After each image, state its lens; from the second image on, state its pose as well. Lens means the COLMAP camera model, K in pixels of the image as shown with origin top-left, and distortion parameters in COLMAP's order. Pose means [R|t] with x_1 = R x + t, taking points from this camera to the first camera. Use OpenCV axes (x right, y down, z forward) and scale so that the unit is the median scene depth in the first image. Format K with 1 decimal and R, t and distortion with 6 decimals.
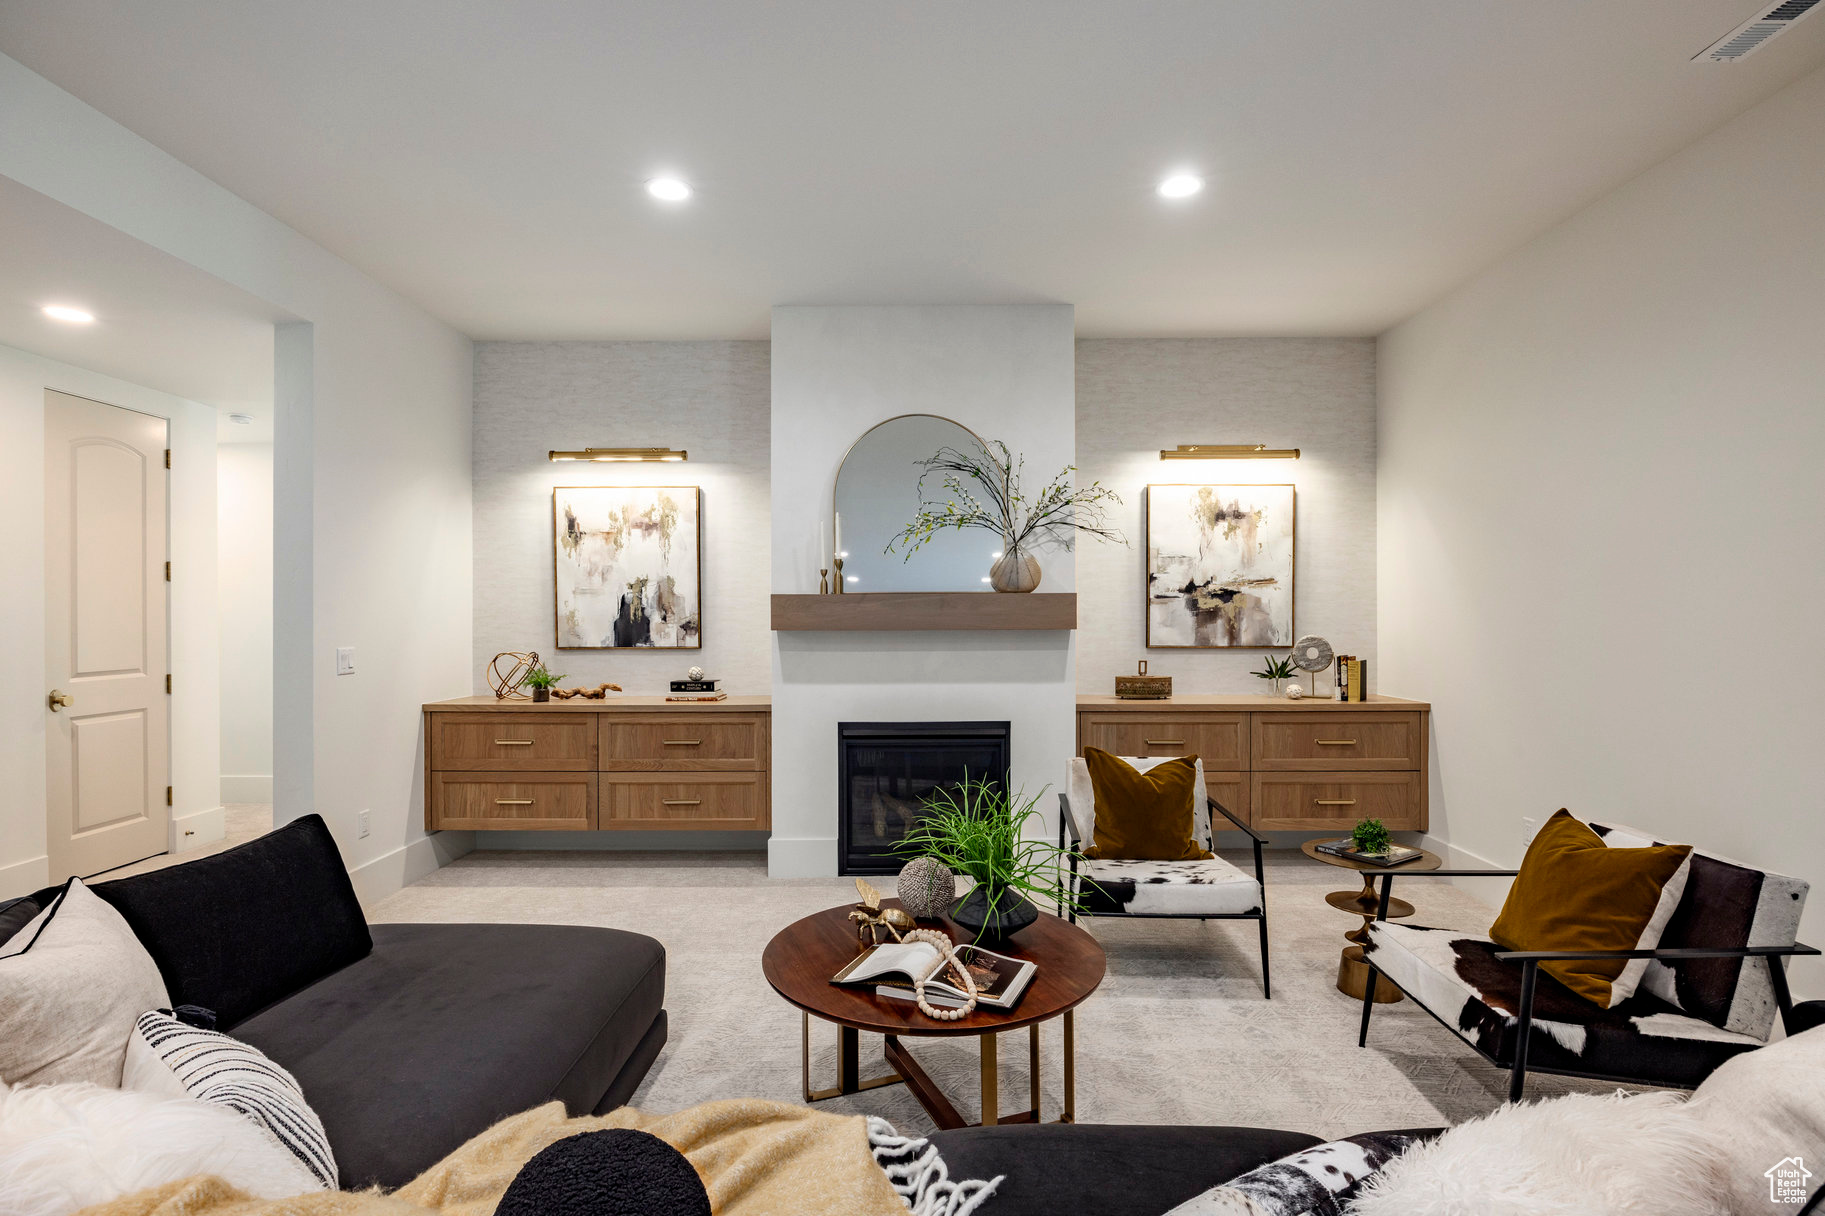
lens RADIAL K [[866.2, 0, 905.8], [0, 866.2, 621.6], [0, 0, 1]] dist [-0.013790, 0.000447]
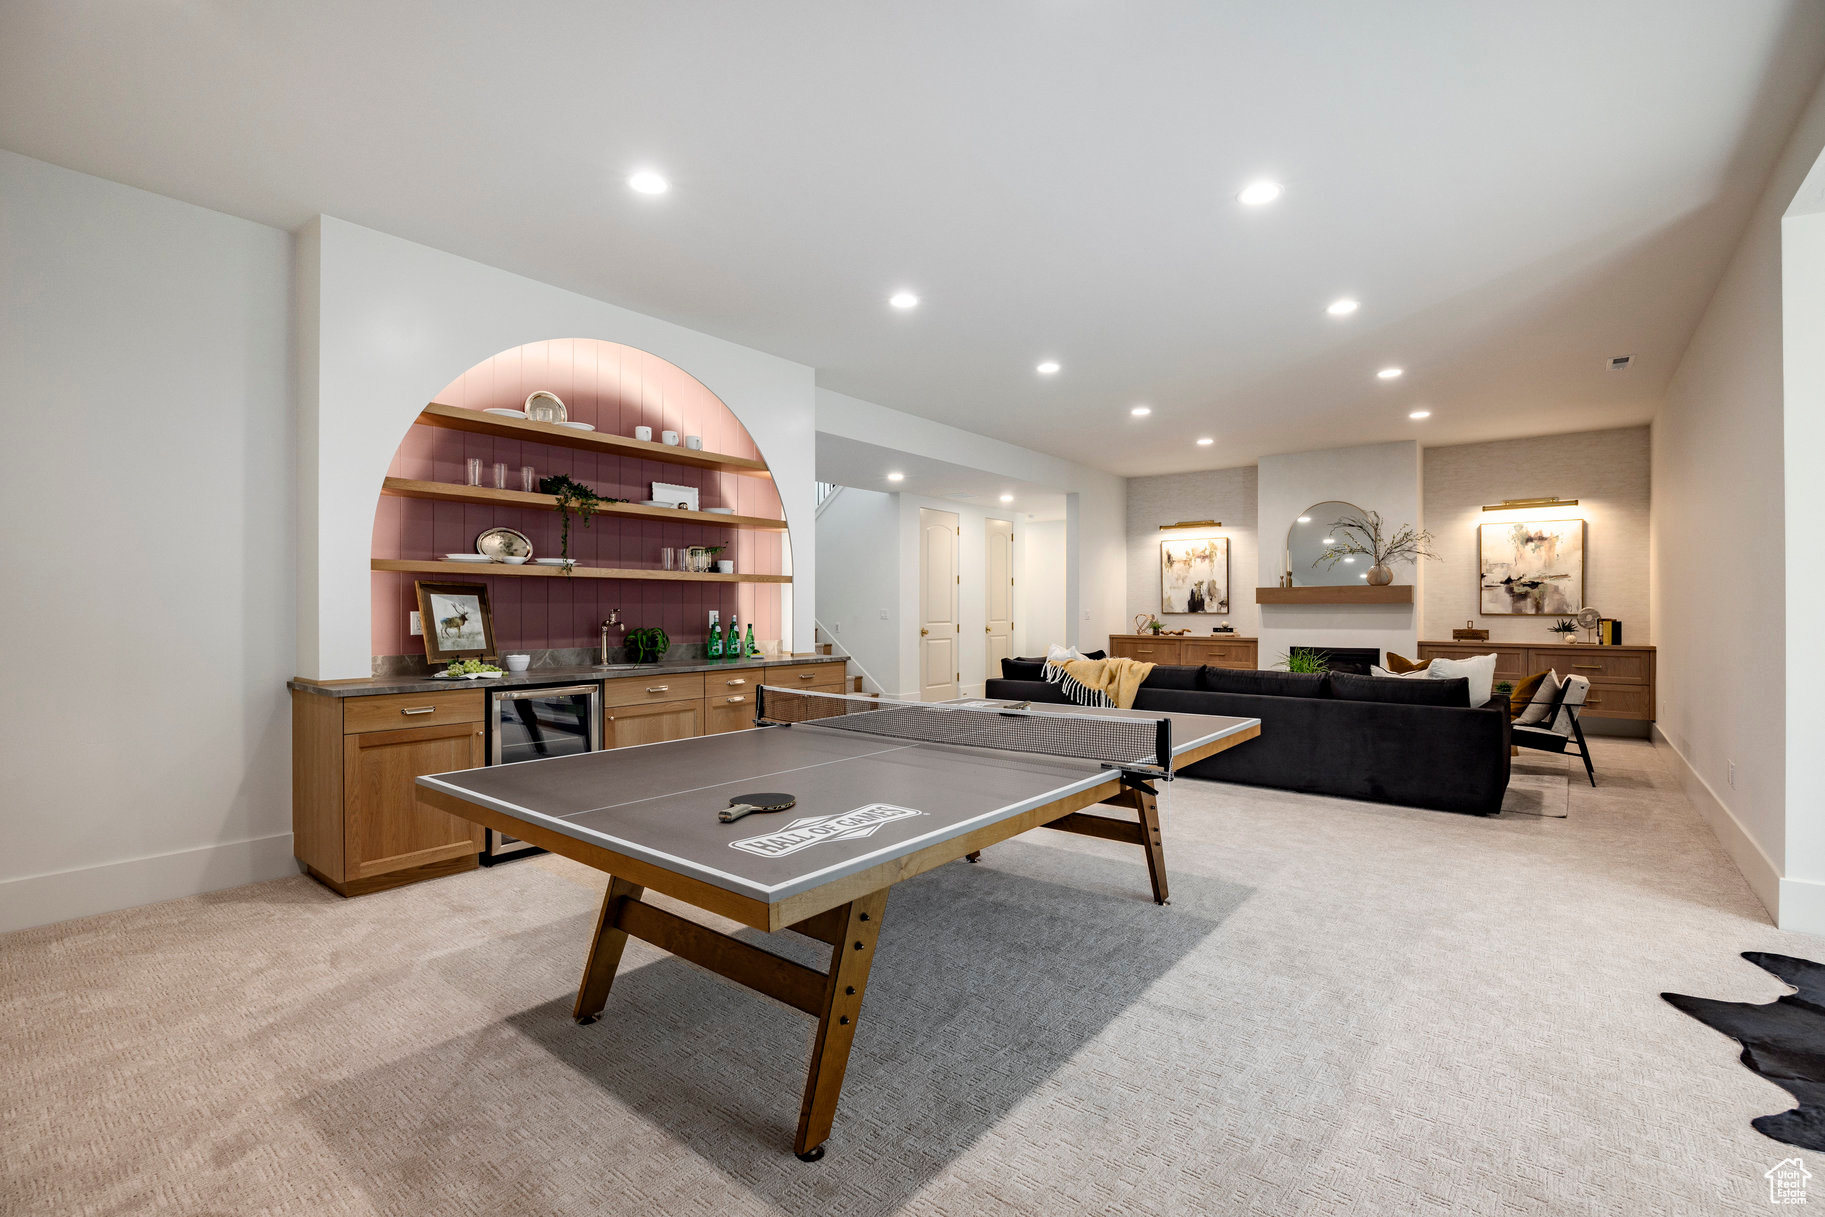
lens RADIAL K [[826.3, 0, 912.3], [0, 826.3, 603.9], [0, 0, 1]] dist [-0.013056, -0.000051]
pose [[0.790397, -0.001268, -0.612593, 0.398374], [-0.005042, 0.999951, -0.008574, 0.029300], [0.612574, 0.009866, 0.790352, -1.099945]]
